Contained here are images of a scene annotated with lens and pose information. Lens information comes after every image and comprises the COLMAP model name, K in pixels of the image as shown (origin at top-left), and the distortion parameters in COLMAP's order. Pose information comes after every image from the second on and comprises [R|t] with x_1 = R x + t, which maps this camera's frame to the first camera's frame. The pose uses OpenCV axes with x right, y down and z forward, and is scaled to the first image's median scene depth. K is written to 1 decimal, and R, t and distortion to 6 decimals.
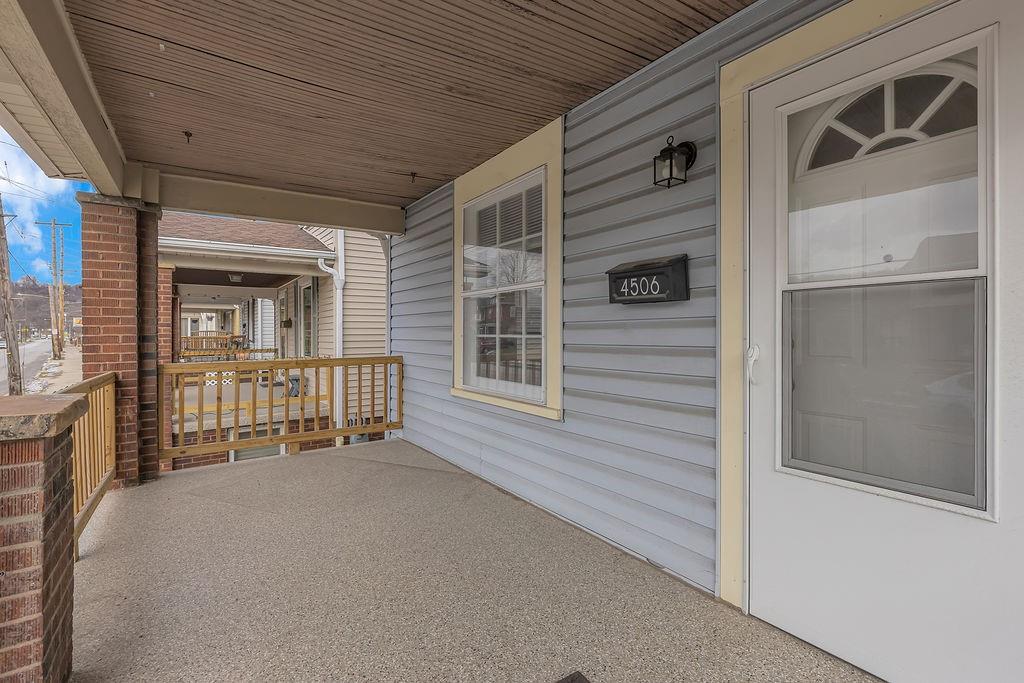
lens RADIAL K [[492.1, 0, 511.8], [0, 492.1, 339.8], [0, 0, 1]] dist [-0.004639, -0.000735]
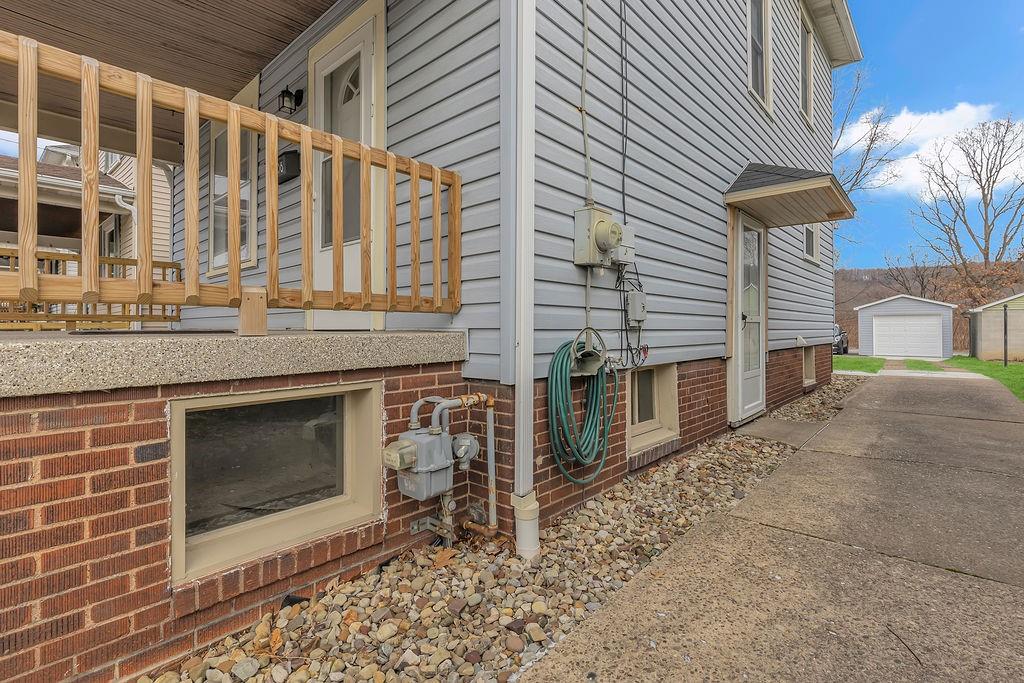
lens RADIAL K [[492.1, 0, 512.4], [0, 492.1, 333.1], [0, 0, 1]] dist [-0.004639, -0.000735]
pose [[0.968105, 0.003083, 0.250528, 0.646921], [-0.000719, 0.999954, -0.009526, 0.515560], [-0.250546, 0.009042, 0.968063, -0.955129]]
